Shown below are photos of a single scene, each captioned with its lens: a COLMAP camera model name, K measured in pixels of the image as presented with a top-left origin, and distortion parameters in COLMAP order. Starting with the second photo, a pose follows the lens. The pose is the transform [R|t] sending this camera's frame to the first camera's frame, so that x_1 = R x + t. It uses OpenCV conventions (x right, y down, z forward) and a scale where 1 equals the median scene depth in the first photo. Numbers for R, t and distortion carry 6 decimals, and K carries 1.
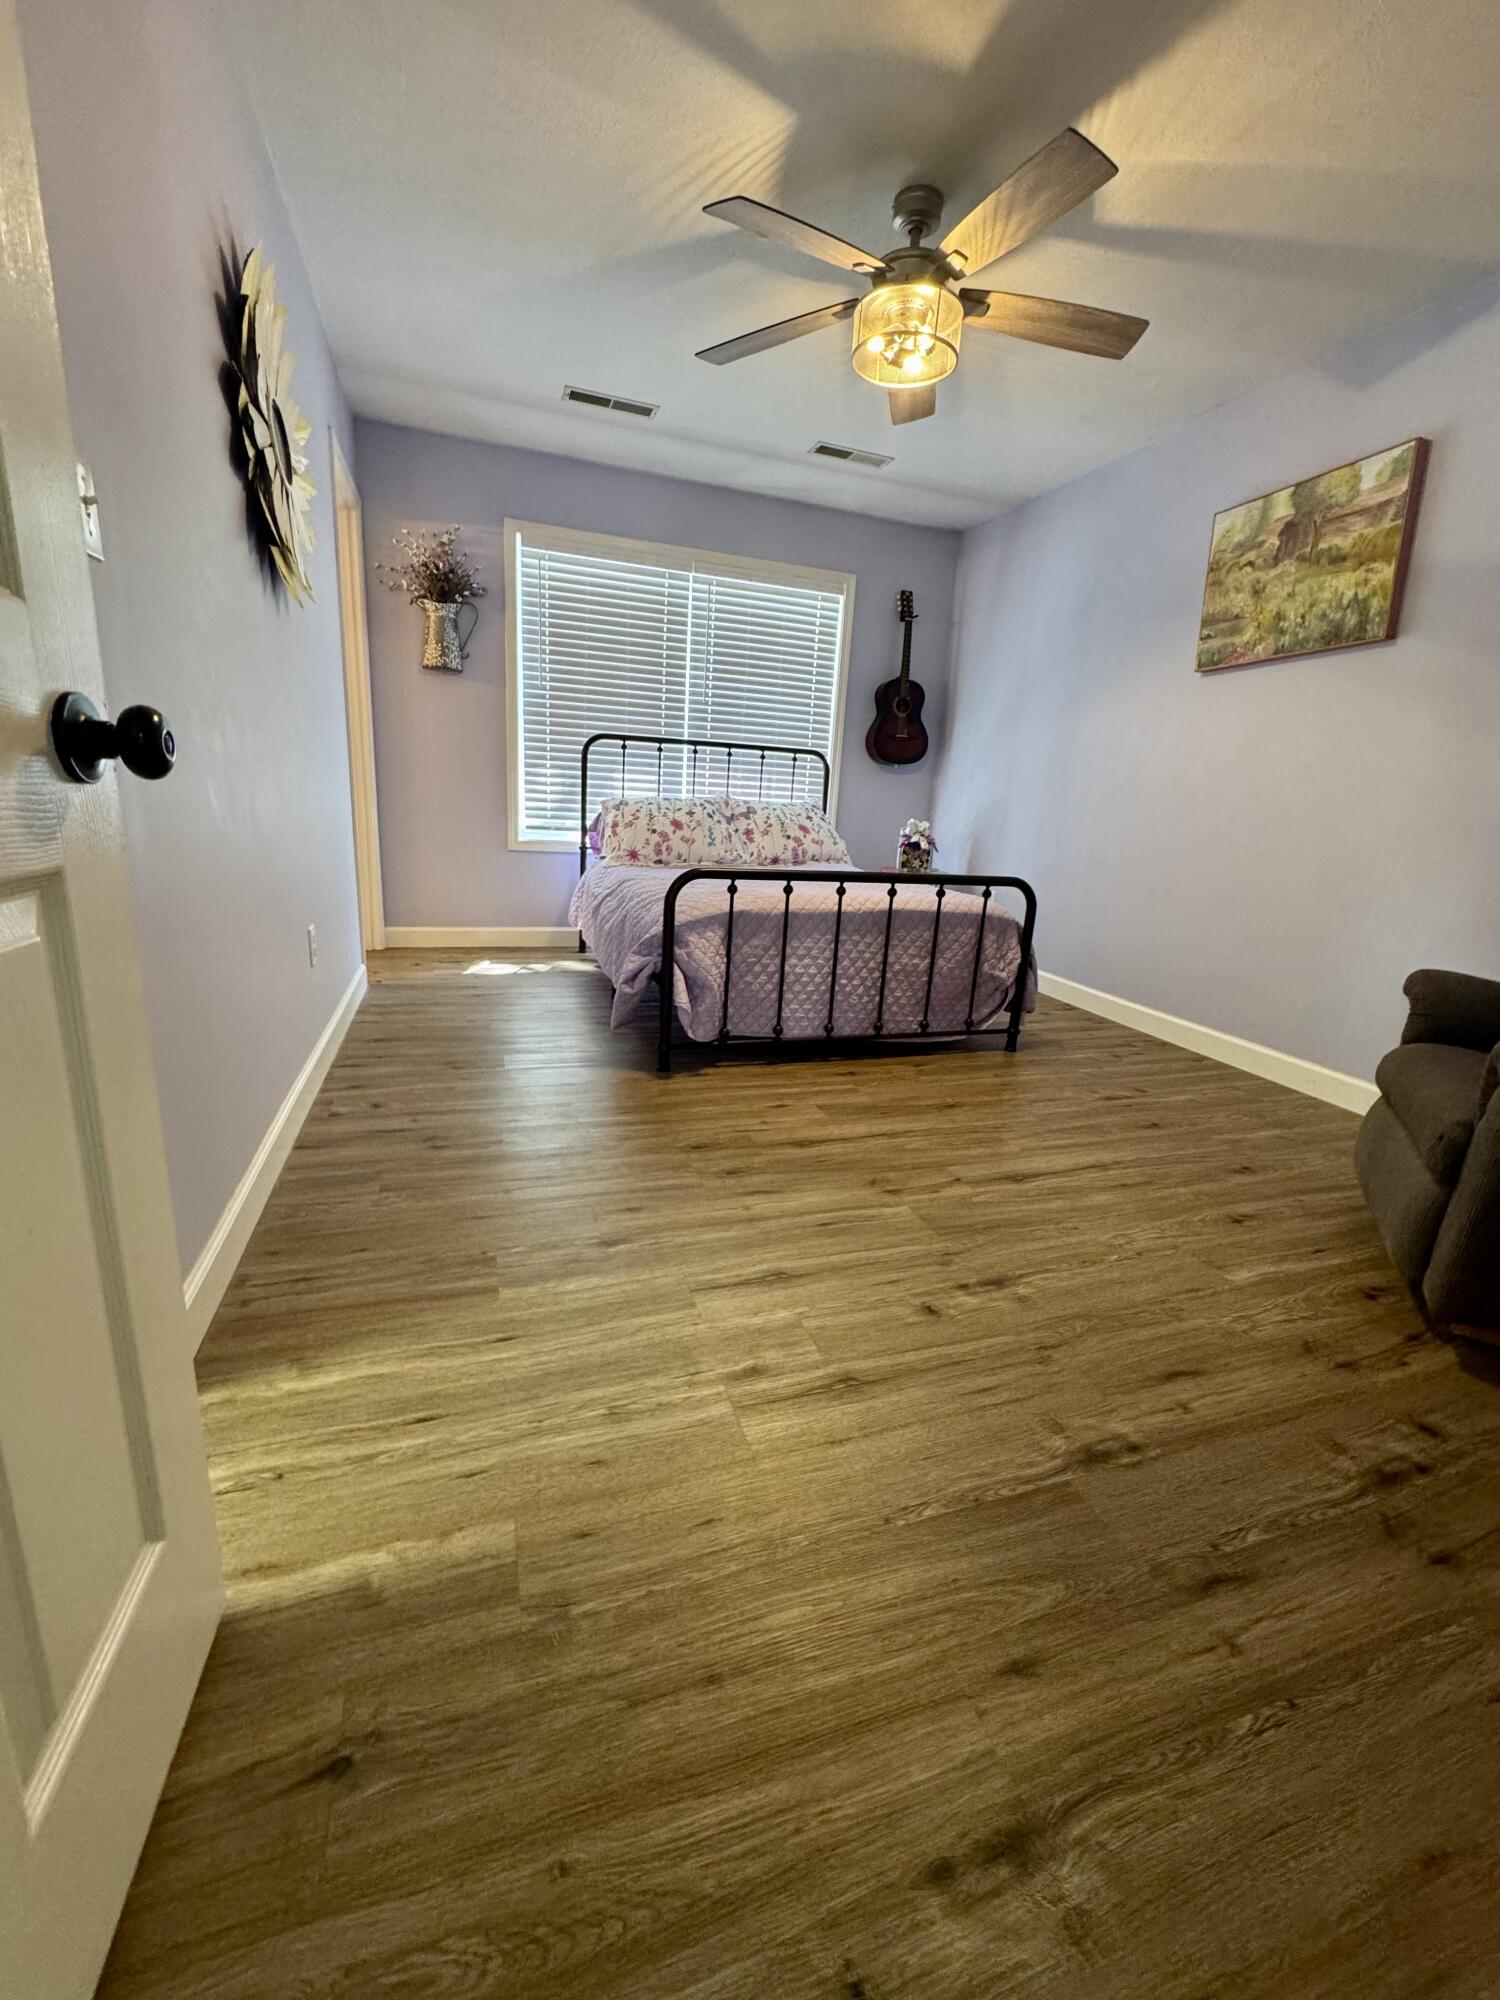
lens RADIAL K [[799.3, 0, 752.8], [0, 799.3, 999.9], [0, 0, 1]] dist [-0.004022, 0.000509]
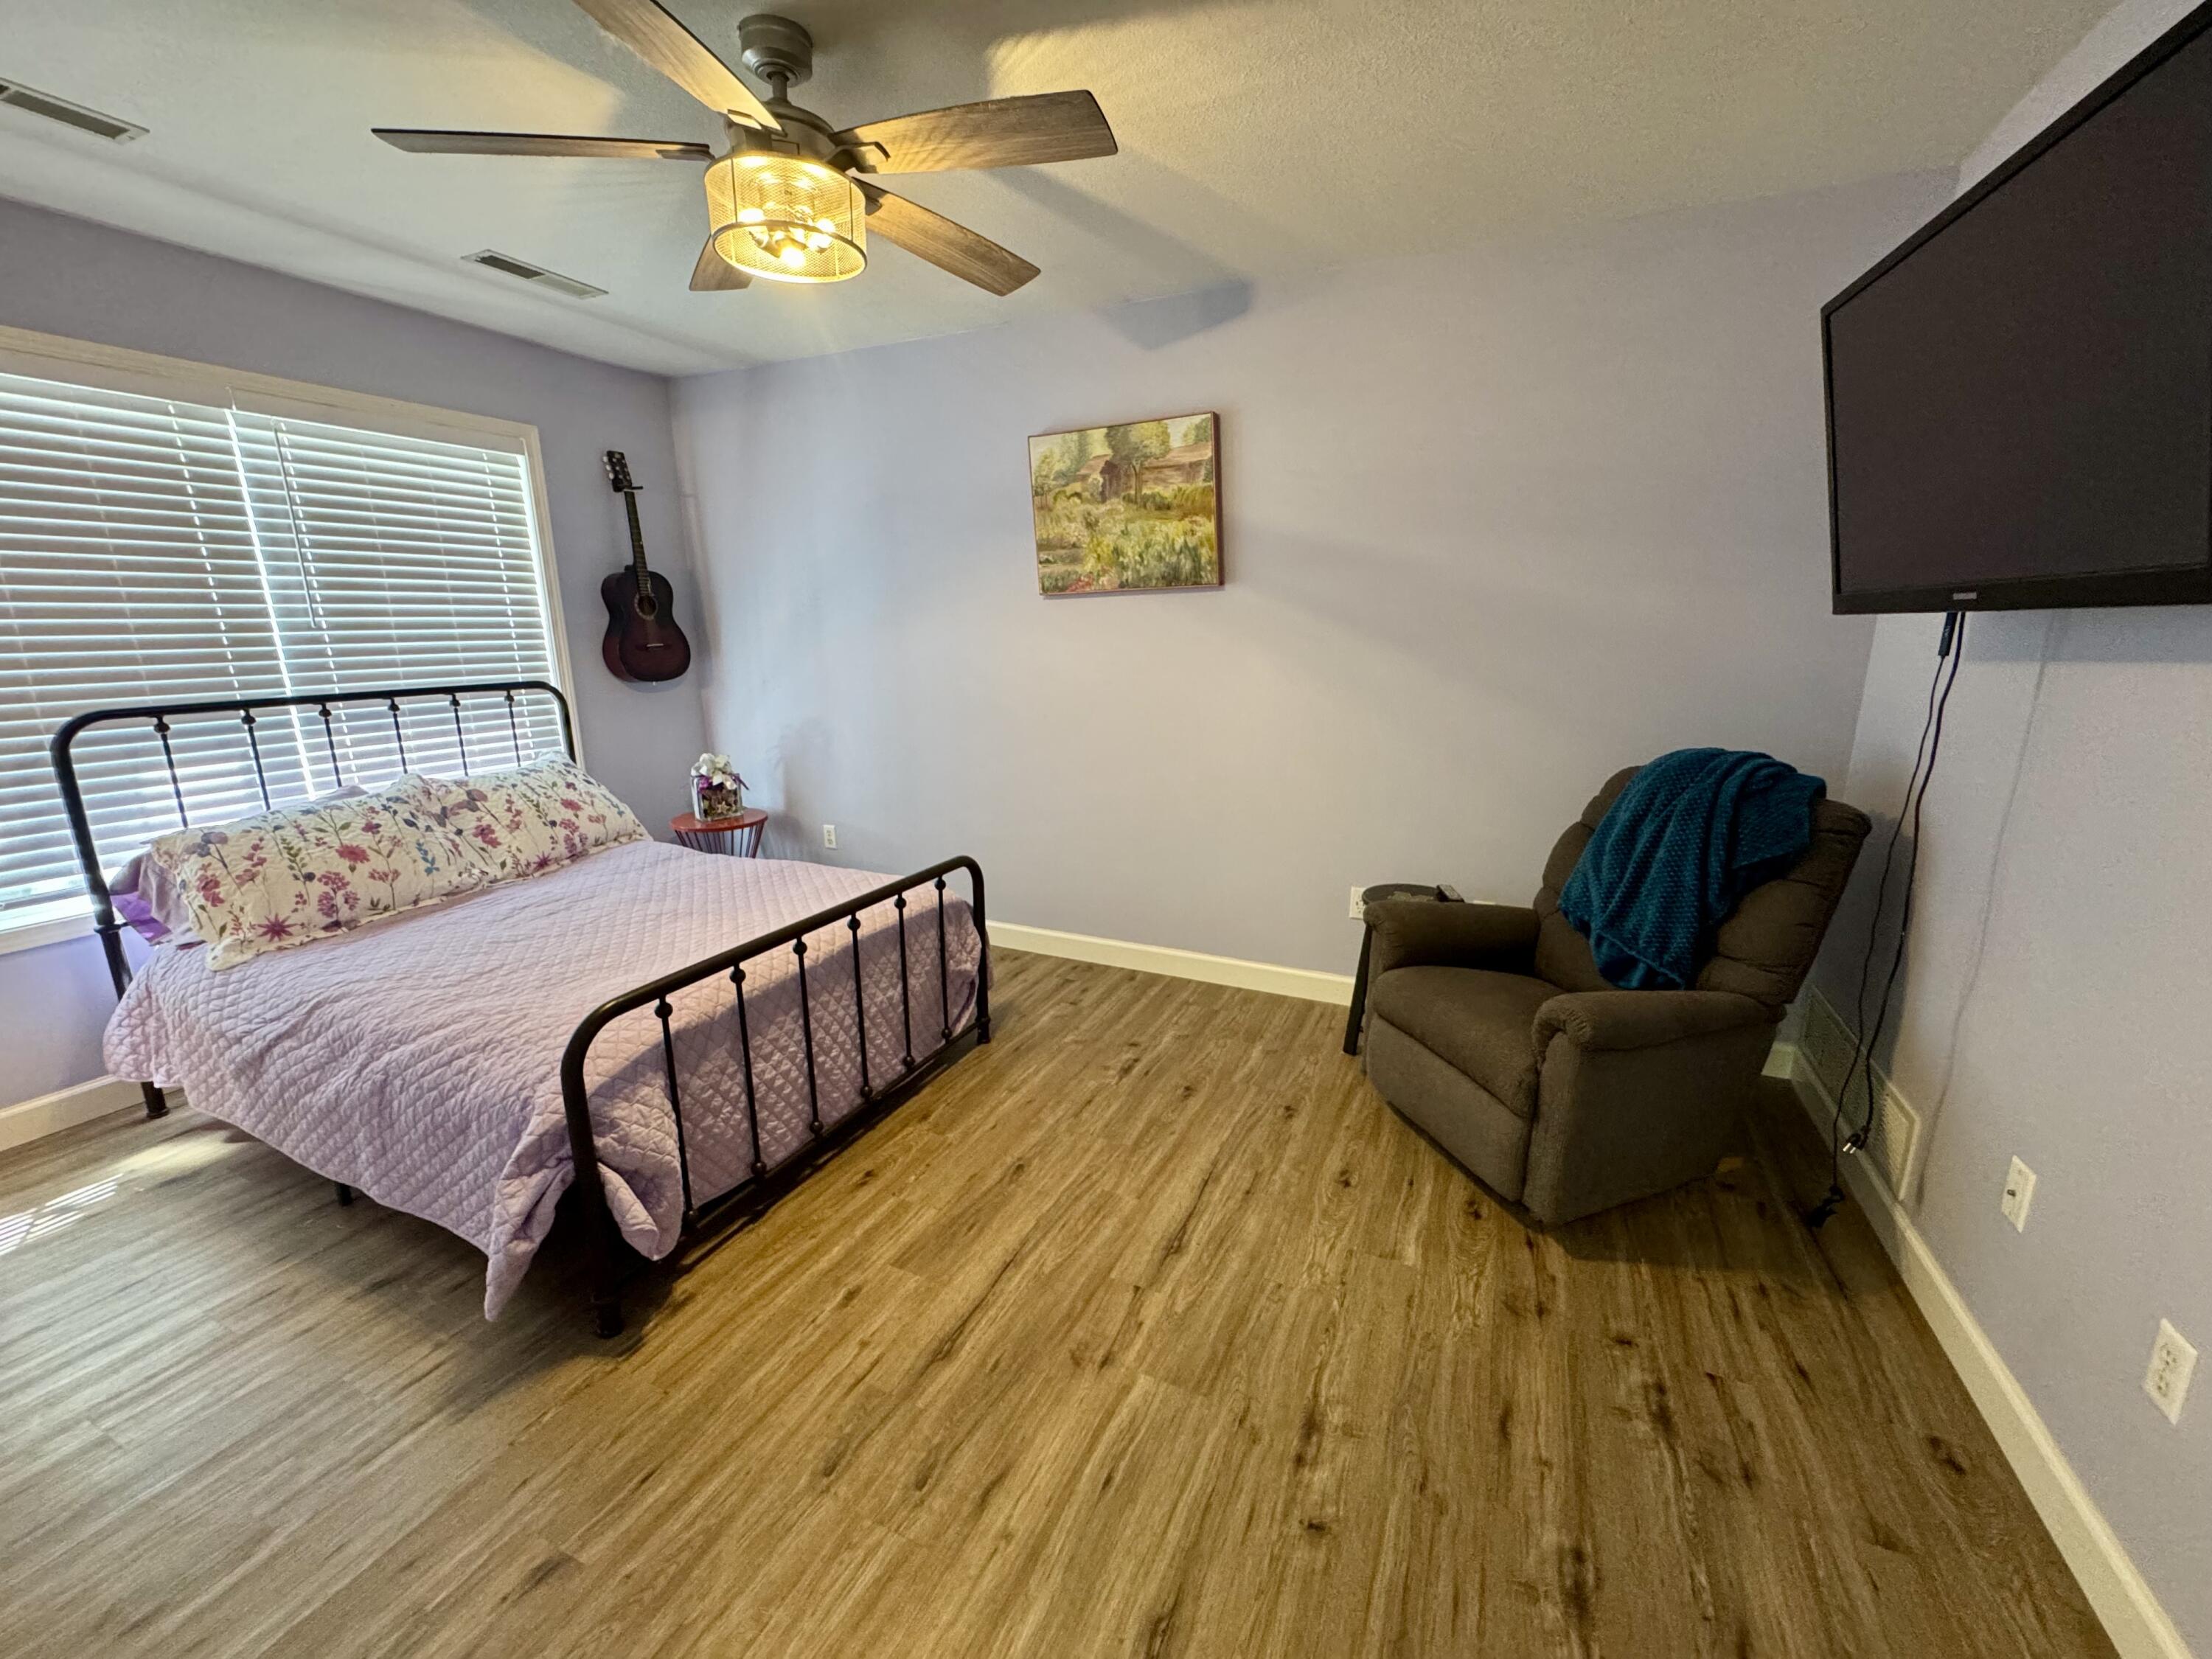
lens RADIAL K [[884.0, 0, 1105.1], [0, 884.0, 833.4], [0, 0, 1]] dist [-0.004022, 0.000509]
pose [[0.694766, -0.227248, 0.682392, -0.215176], [0.224527, 0.969886, 0.094390, -0.246657], [-0.683292, 0.087636, 0.724867, 0.224292]]
